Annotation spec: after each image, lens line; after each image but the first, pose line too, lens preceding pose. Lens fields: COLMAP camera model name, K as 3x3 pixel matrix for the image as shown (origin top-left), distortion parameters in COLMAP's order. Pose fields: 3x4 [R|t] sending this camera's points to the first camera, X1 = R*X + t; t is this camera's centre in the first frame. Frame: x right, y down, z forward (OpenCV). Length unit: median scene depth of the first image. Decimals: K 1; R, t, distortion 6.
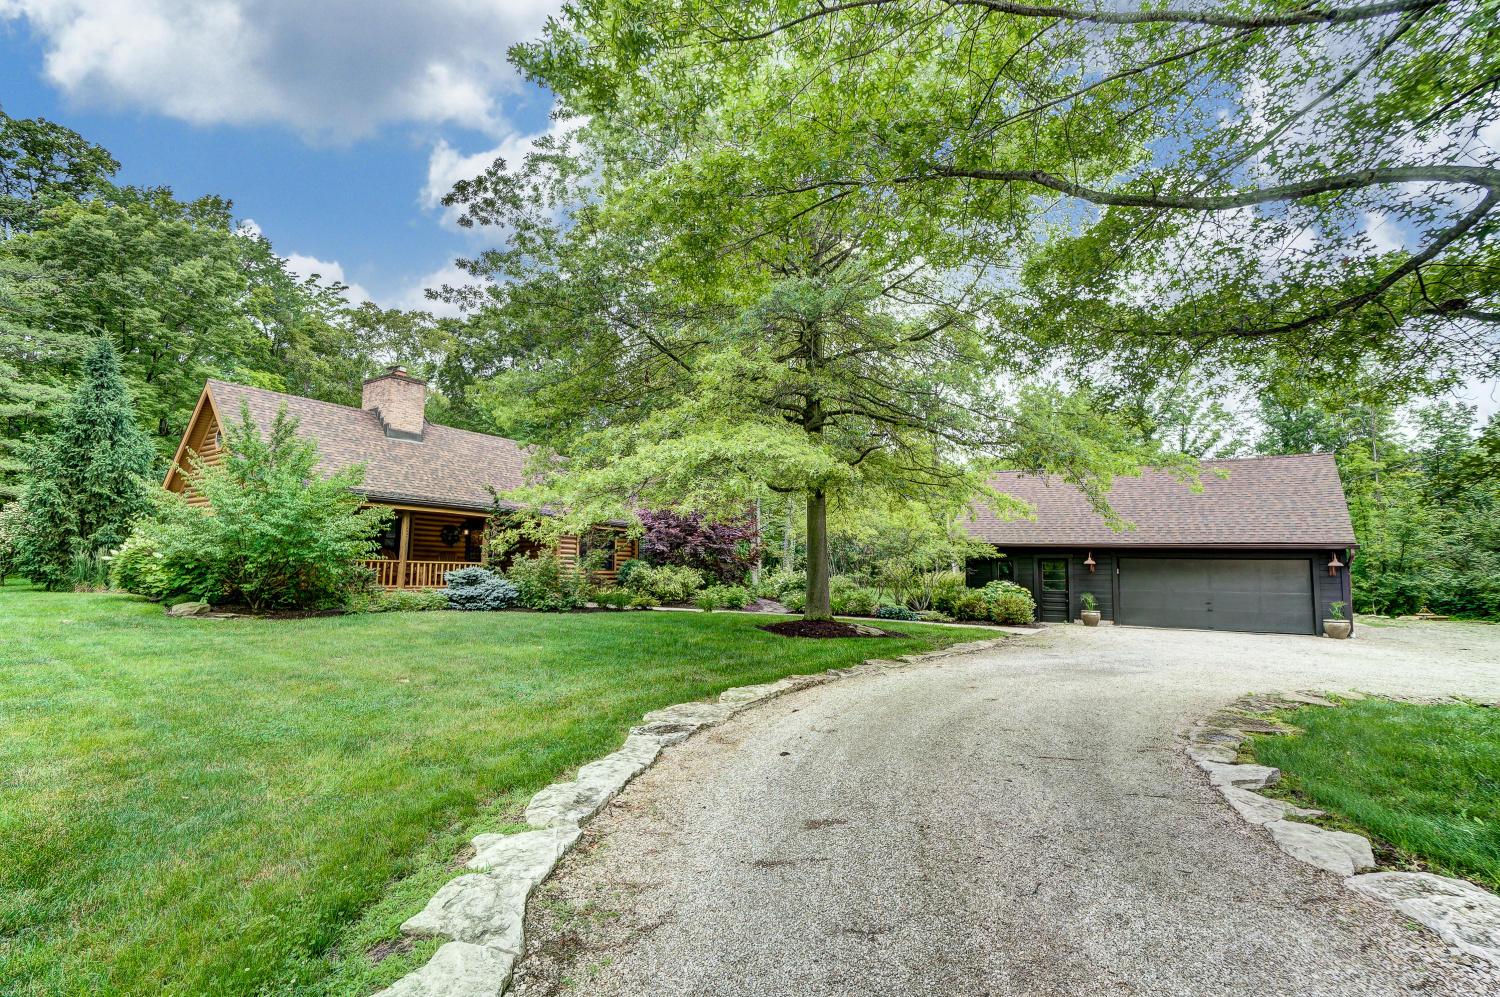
lens RADIAL K [[660.3, 0, 750.0], [0, 660.3, 498.5], [0, 0, 1]] dist [-0.062246, 0.017902]
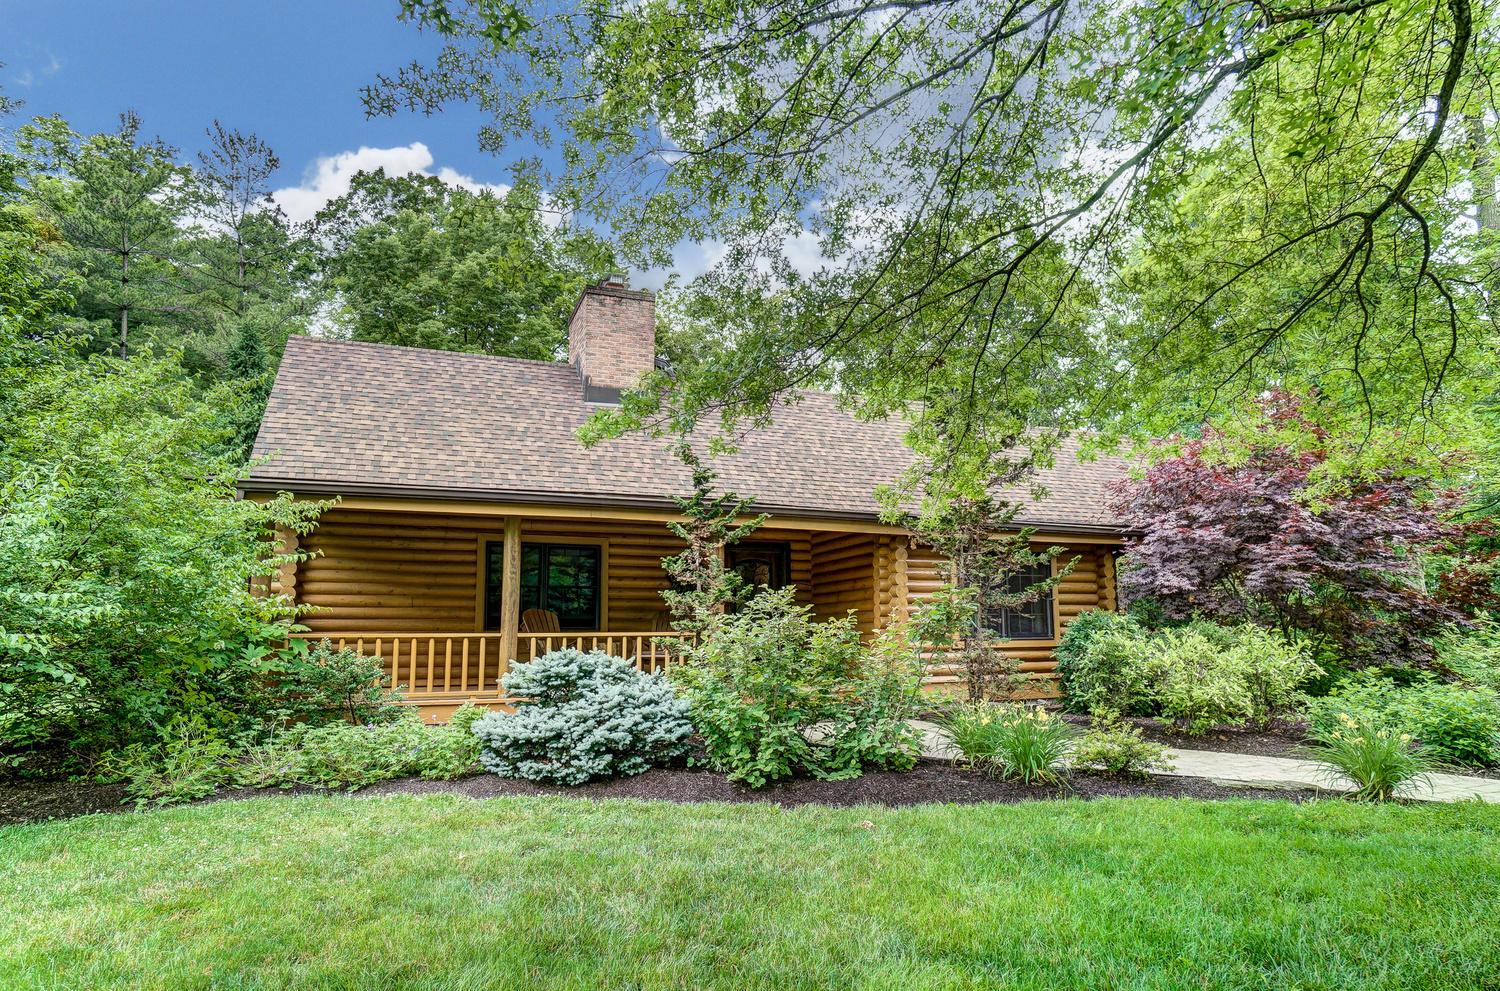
lens RADIAL K [[821.8, 0, 747.6], [0, 821.8, 559.8], [0, 0, 1]] dist [0.003760, 0.000489]
pose [[0.809830, -0.068436, -0.582659, -0.061270], [0.083358, 0.996519, -0.001187, 0.047685], [0.580712, -0.047607, 0.812716, 0.512750]]
